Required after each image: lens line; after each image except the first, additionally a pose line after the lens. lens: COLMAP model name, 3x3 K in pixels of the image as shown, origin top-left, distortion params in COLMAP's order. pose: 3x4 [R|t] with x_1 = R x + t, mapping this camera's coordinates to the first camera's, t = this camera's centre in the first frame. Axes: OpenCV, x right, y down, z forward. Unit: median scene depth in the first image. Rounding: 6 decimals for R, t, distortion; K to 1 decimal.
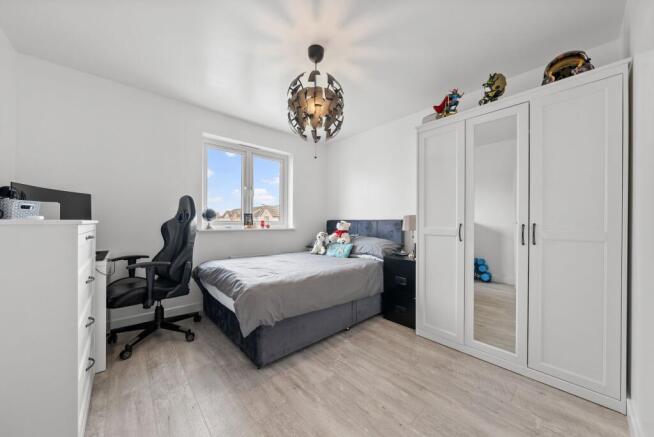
lens RADIAL K [[227.0, 0, 329.0], [0, 227.0, 222.3], [0, 0, 1]] dist [-0.001119, -0.000318]
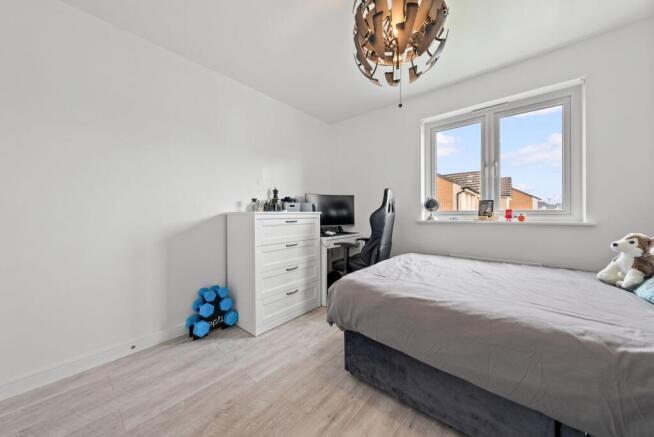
lens RADIAL K [[227.0, 0, 329.2], [0, 227.0, 214.9], [0, 0, 1]] dist [-0.001119, -0.000318]
pose [[0.145504, 0.001032, -0.989357, 0.334256], [0.004033, 0.999991, 0.001637, 0.005691], [0.989349, -0.004228, 0.145499, 0.454564]]
